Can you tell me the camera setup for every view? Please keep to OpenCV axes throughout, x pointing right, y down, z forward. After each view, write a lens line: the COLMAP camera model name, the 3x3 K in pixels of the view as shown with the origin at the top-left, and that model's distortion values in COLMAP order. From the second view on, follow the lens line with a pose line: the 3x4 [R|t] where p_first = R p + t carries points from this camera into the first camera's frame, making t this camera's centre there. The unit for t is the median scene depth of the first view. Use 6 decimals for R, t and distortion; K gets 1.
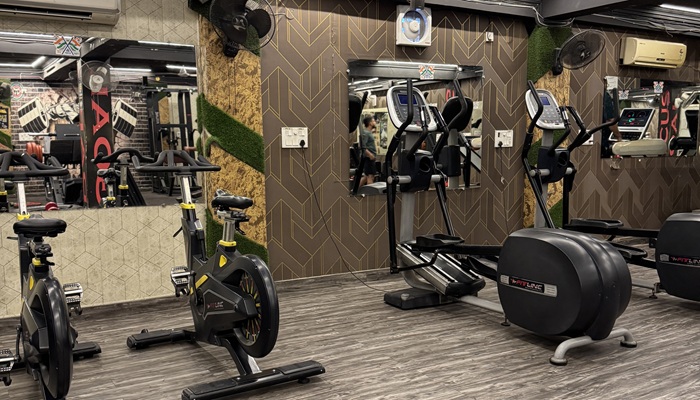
lens RADIAL K [[691.9, 0, 348.6], [0, 691.9, 246.4], [0, 0, 1]] dist [0.138867, -0.290146]
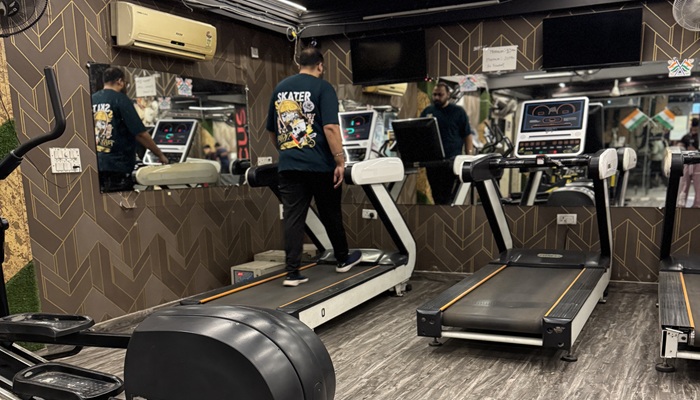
lens RADIAL K [[691.9, 0, 348.6], [0, 691.9, 246.4], [0, 0, 1]] dist [0.138867, -0.290146]
pose [[0.863386, -0.073079, 0.499223, 0.214886], [0.088305, 0.996070, -0.006909, -0.049277], [-0.496756, 0.050049, 0.866446, 0.318021]]
